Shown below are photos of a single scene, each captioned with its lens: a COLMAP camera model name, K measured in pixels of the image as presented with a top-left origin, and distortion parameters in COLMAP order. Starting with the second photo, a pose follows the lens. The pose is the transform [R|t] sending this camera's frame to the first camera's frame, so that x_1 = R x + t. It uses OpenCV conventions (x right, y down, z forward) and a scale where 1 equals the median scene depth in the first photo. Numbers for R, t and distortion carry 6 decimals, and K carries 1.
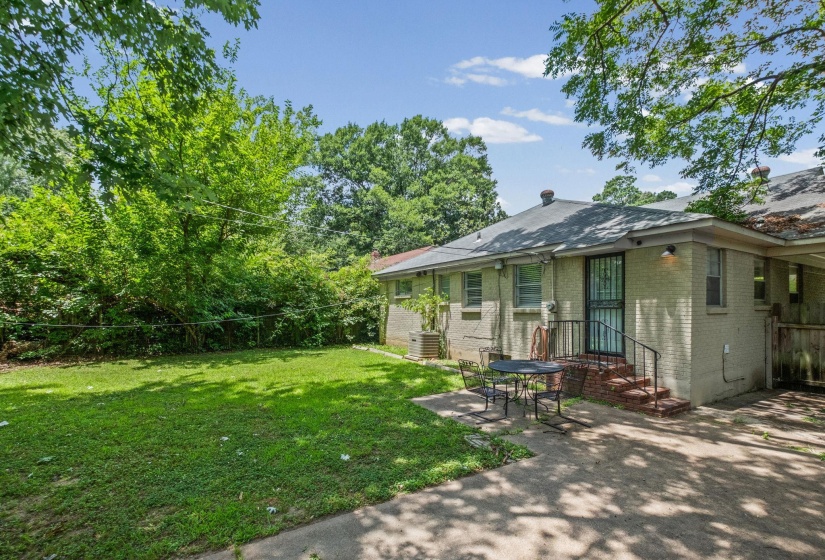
lens RADIAL K [[372.6, 0, 410.1], [0, 372.6, 290.5], [0, 0, 1]] dist [-0.001183, -0.001504]
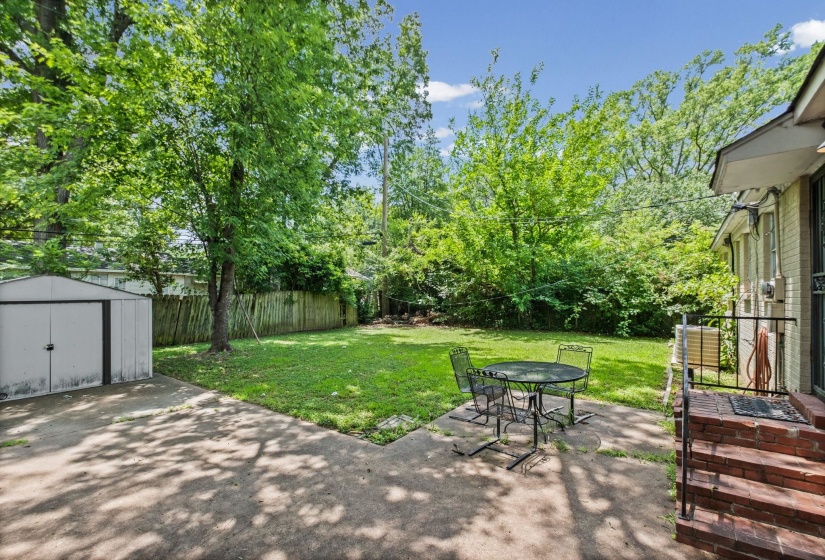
lens RADIAL K [[372.6, 0, 410.1], [0, 372.6, 290.5], [0, 0, 1]] dist [-0.001183, -0.001504]
pose [[0.373894, -0.005512, -0.927455, 1.100290], [0.039602, 0.999165, 0.010027, 0.044477], [0.926626, -0.040478, 0.373800, 0.649323]]
